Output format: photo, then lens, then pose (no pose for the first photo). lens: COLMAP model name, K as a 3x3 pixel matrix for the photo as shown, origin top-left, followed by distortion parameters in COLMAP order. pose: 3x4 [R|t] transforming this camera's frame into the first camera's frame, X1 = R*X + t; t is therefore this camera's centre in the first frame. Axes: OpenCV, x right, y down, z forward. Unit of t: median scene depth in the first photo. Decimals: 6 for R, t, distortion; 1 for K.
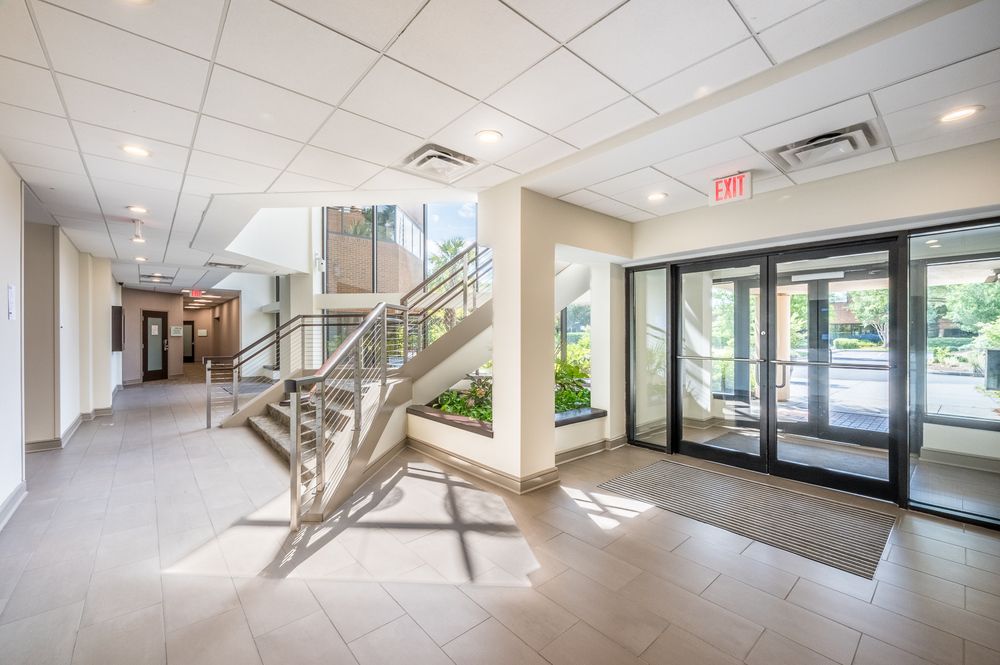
lens RADIAL K [[402.3, 0, 495.9], [0, 402.3, 335.0], [0, 0, 1]] dist [-0.008522, 0.001534]
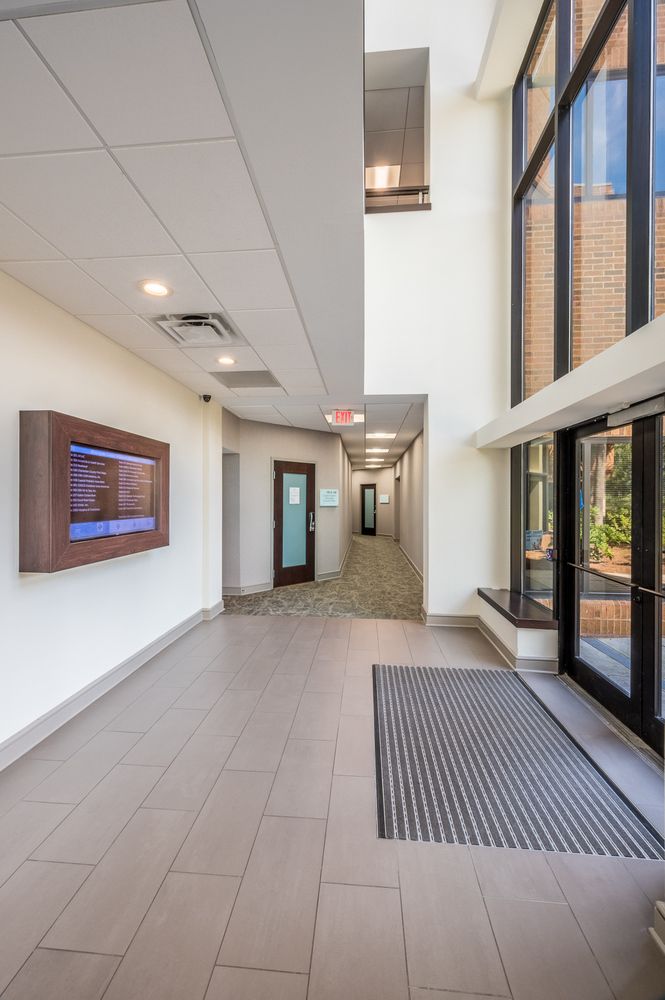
lens RADIAL K [[402.3, 0, 331.9], [0, 402.3, 500.4], [0, 0, 1]] dist [-0.008522, 0.001534]
pose [[0.697000, 0.004480, -0.717057, -0.395104], [-0.002895, 0.999990, 0.003433, -0.007417], [0.717065, -0.000317, 0.697006, 0.622756]]
